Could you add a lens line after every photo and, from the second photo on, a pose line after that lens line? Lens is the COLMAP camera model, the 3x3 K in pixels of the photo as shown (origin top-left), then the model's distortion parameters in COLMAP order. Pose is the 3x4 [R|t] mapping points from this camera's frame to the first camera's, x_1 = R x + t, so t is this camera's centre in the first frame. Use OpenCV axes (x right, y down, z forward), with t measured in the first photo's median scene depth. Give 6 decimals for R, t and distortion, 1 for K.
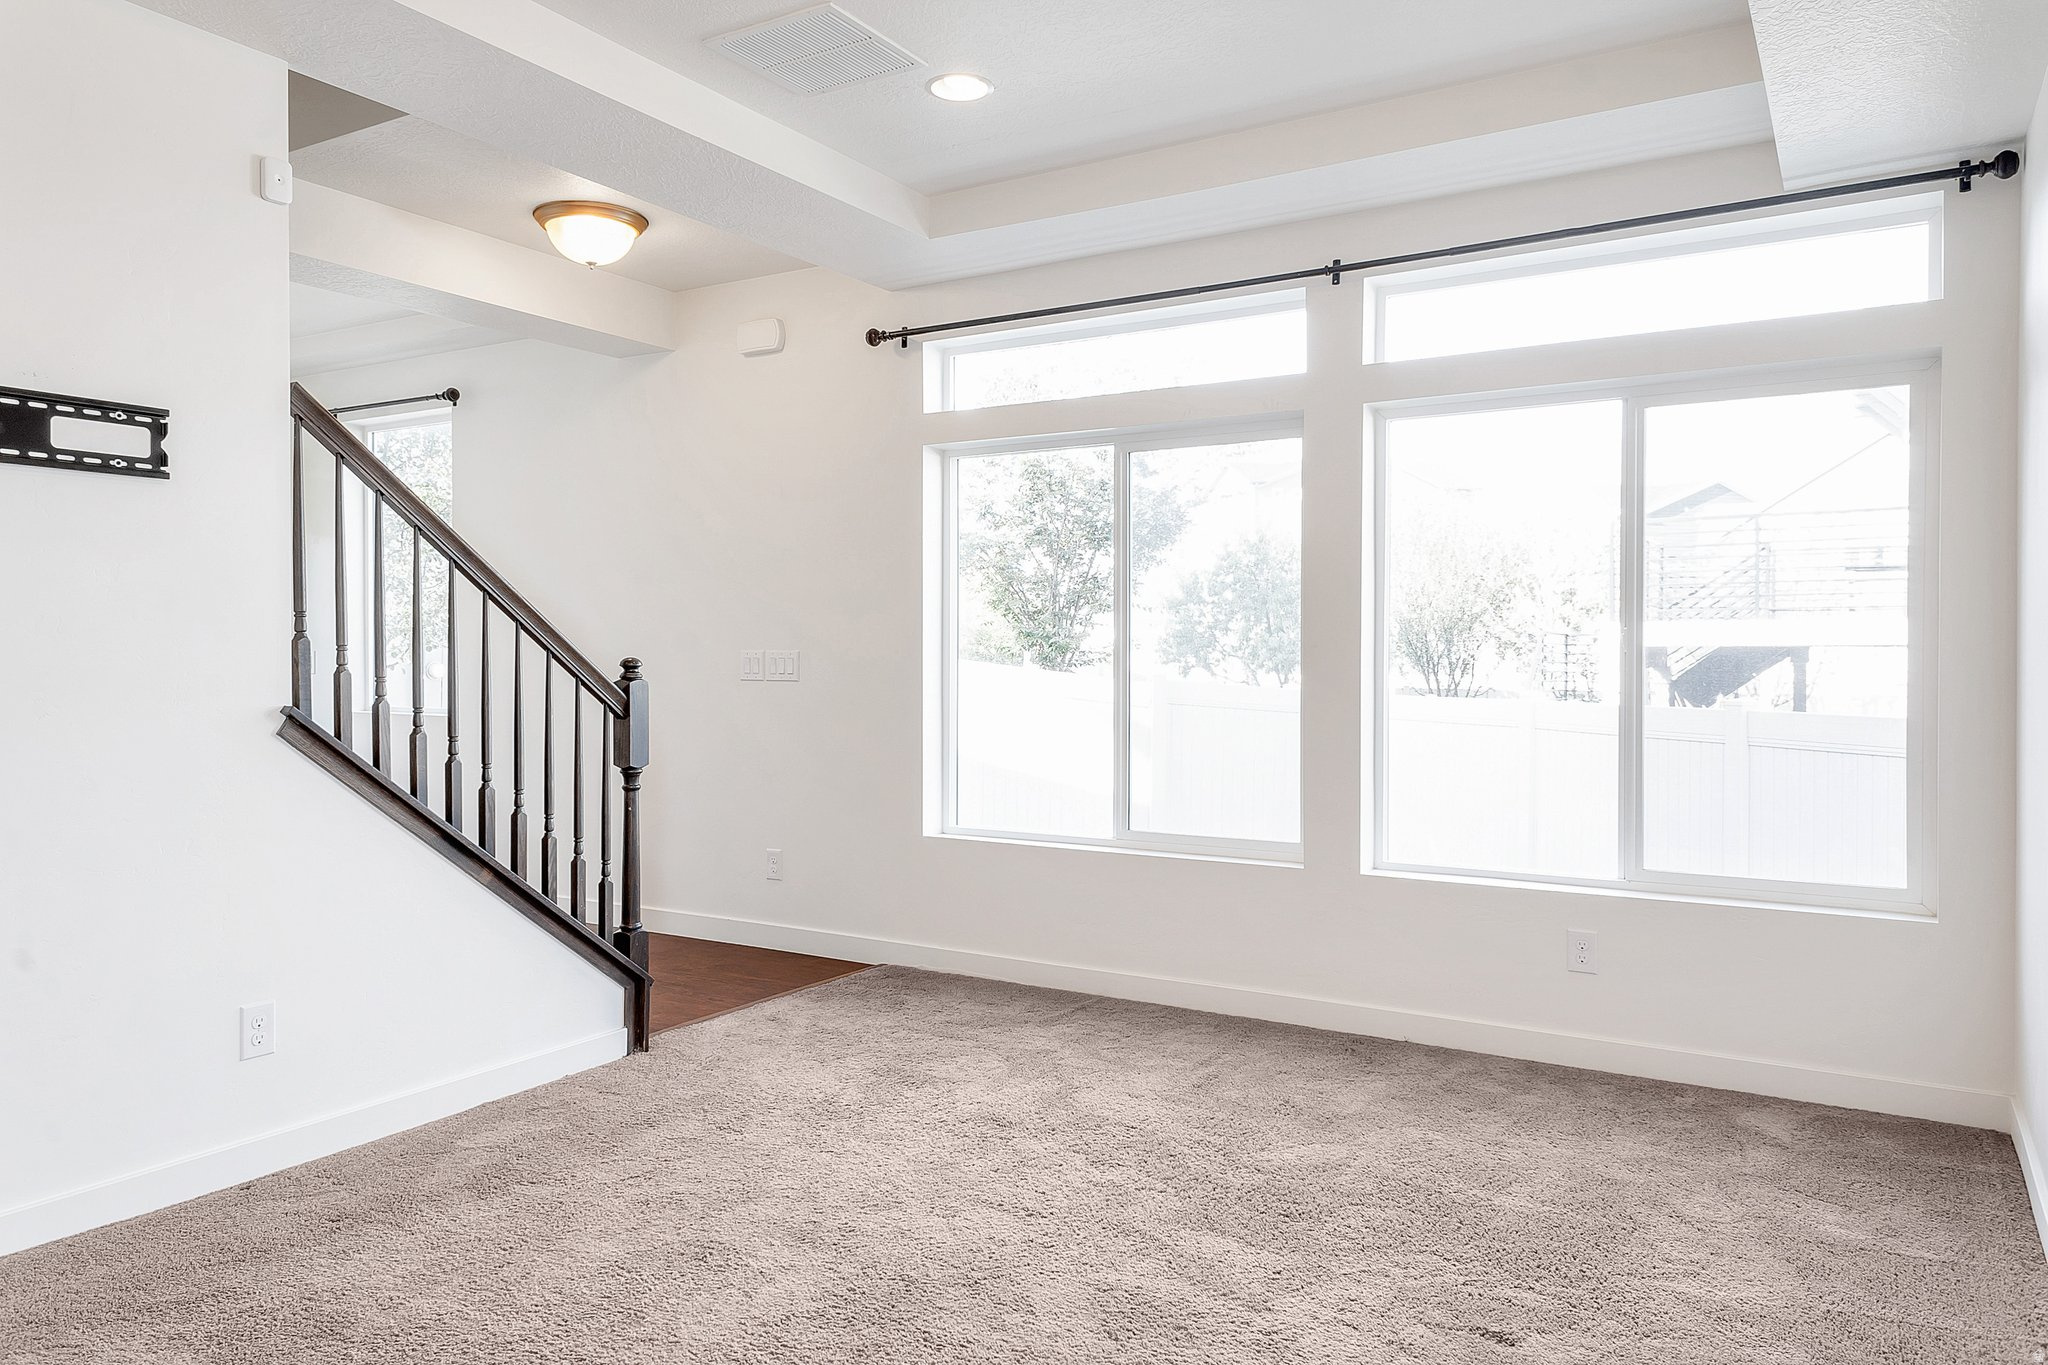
lens RADIAL K [[1417.4, 0, 1003.3], [0, 1417.4, 660.4], [0, 0, 1]] dist [0.060902, 0.002506]
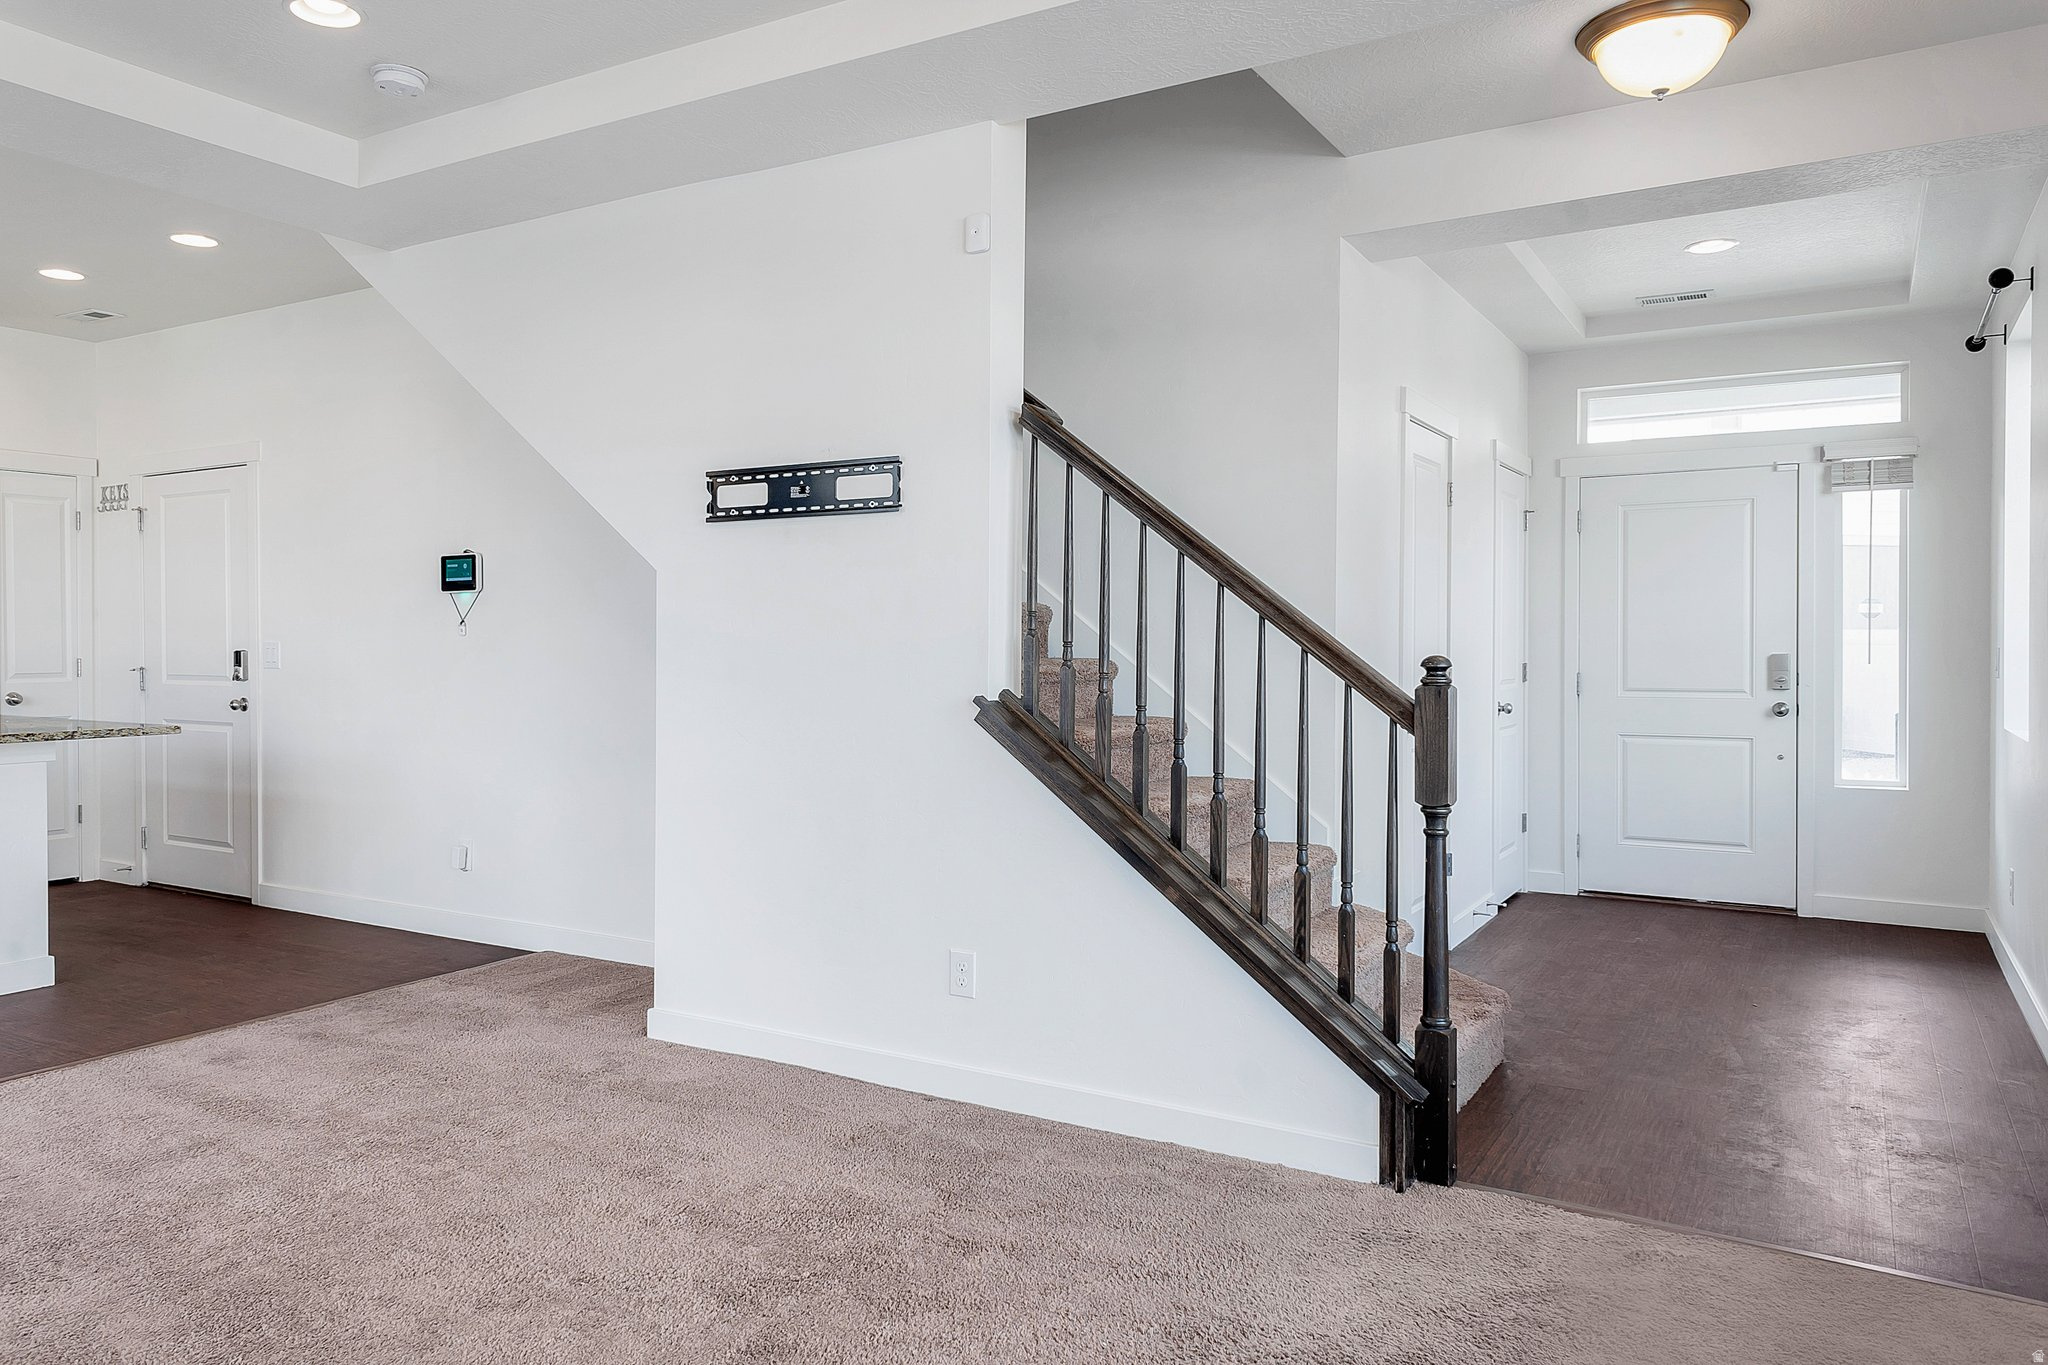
lens RADIAL K [[1417.4, 0, 1003.3], [0, 1417.4, 660.4], [0, 0, 1]] dist [0.060902, 0.002506]
pose [[0.020400, 0.010496, -0.999737, 0.528608], [-0.006883, 0.999923, 0.010357, -0.006820], [0.999768, 0.006669, 0.020471, 0.853005]]
